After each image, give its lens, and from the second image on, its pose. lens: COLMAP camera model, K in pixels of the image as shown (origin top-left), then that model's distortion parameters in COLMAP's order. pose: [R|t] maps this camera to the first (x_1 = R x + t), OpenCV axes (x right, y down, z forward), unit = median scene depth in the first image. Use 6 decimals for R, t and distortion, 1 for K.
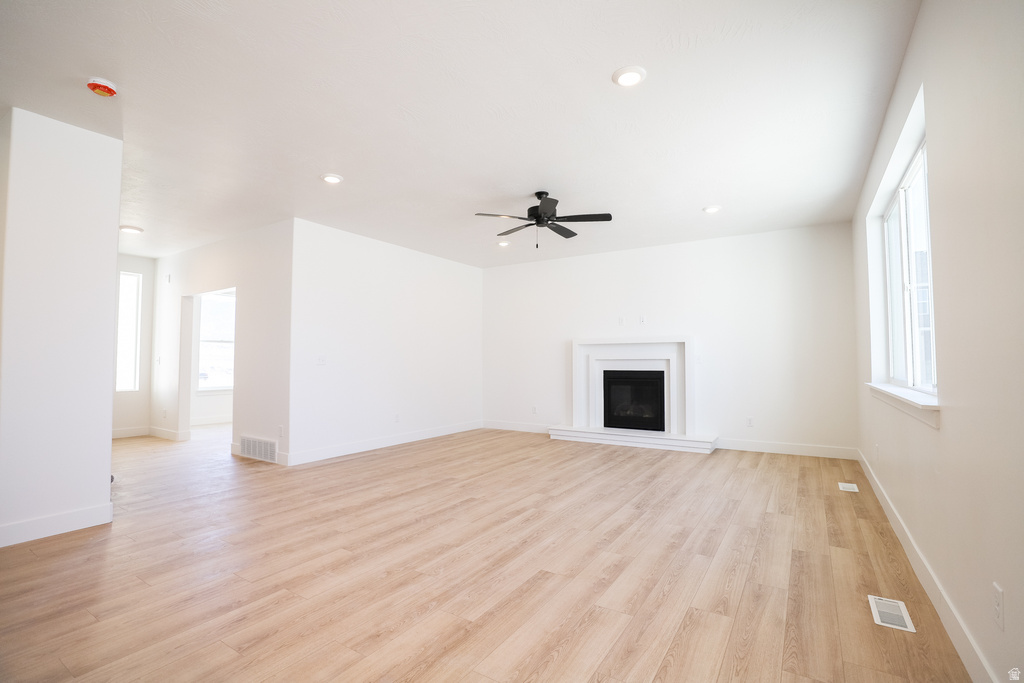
lens RADIAL K [[491.9, 0, 510.5], [0, 491.9, 340.5], [0, 0, 1]] dist [0.001531, 0.000046]
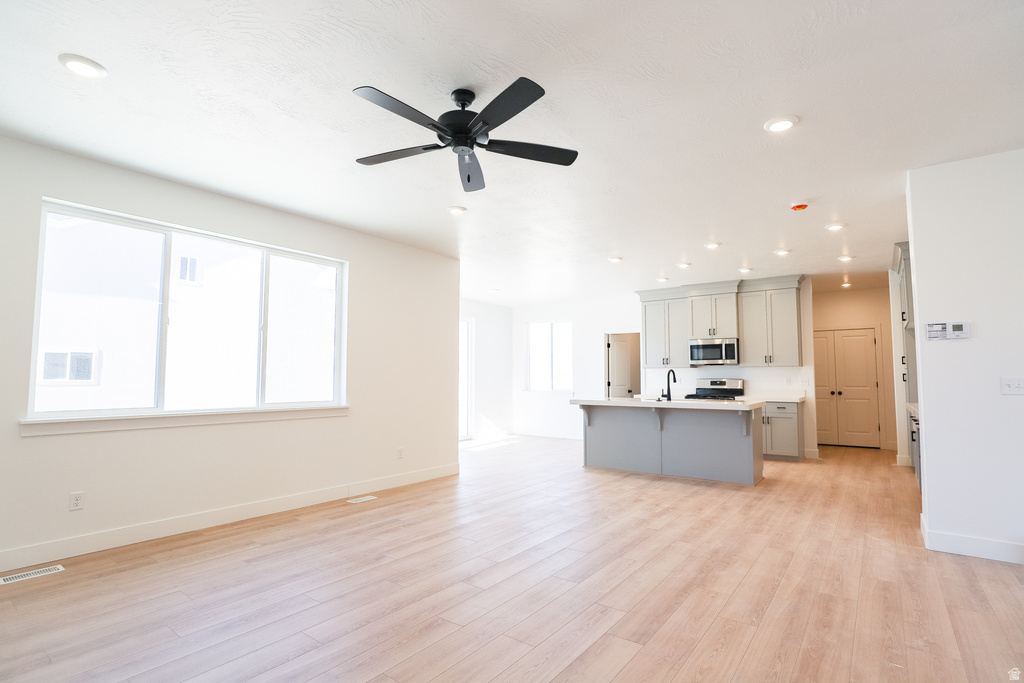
lens RADIAL K [[532.4, 0, 512.3], [0, 532.4, 341.3], [0, 0, 1]] dist [0.000095, -0.000015]
pose [[-0.997578, 0.006051, 0.069289, -0.045290], [-0.001936, 0.993408, -0.114619, 0.070375], [-0.069525, -0.114475, -0.990990, 2.080502]]
